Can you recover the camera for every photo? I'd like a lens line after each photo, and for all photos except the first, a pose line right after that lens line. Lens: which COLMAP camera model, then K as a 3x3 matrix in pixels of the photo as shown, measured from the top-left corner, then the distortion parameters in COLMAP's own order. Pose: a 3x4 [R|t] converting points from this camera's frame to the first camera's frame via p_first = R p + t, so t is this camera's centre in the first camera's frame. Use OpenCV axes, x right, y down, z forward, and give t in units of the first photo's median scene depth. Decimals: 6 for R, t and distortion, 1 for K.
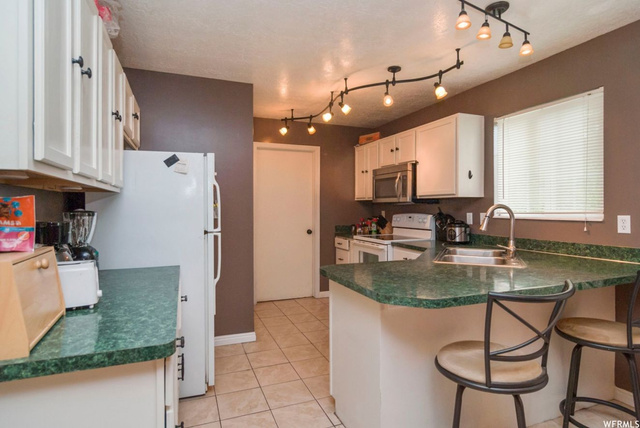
lens RADIAL K [[352.4, 0, 323.0], [0, 352.4, 189.3], [0, 0, 1]] dist [-0.001174, 0.000695]
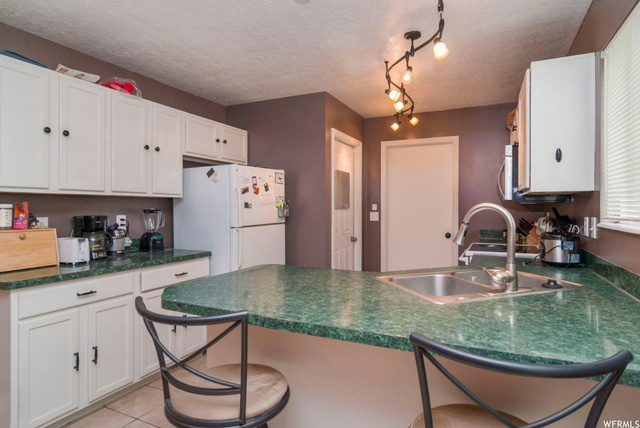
lens RADIAL K [[352.4, 0, 323.0], [0, 352.4, 189.3], [0, 0, 1]] dist [-0.001174, 0.000695]
pose [[0.685747, -0.037608, -0.726867, 0.746971], [0.038054, 0.999151, -0.015794, 0.016919], [0.726844, -0.016830, 0.686596, 0.347450]]
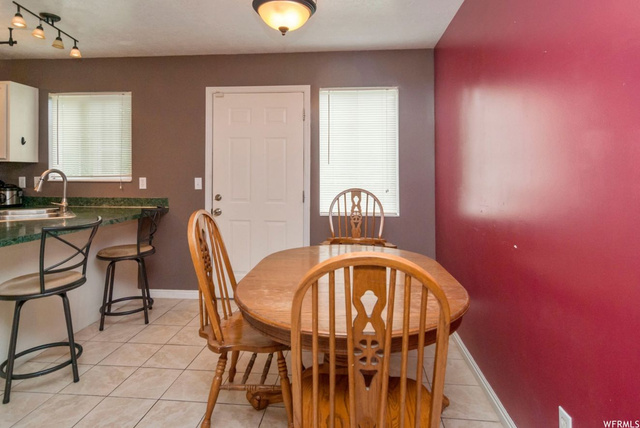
lens RADIAL K [[352.4, 0, 323.0], [0, 352.4, 189.3], [0, 0, 1]] dist [-0.001174, 0.000695]
pose [[0.445744, -0.036621, 0.894411, -0.171921], [-0.052313, 0.996390, 0.066867, -0.018272], [-0.893631, -0.076595, 0.442219, -0.370090]]
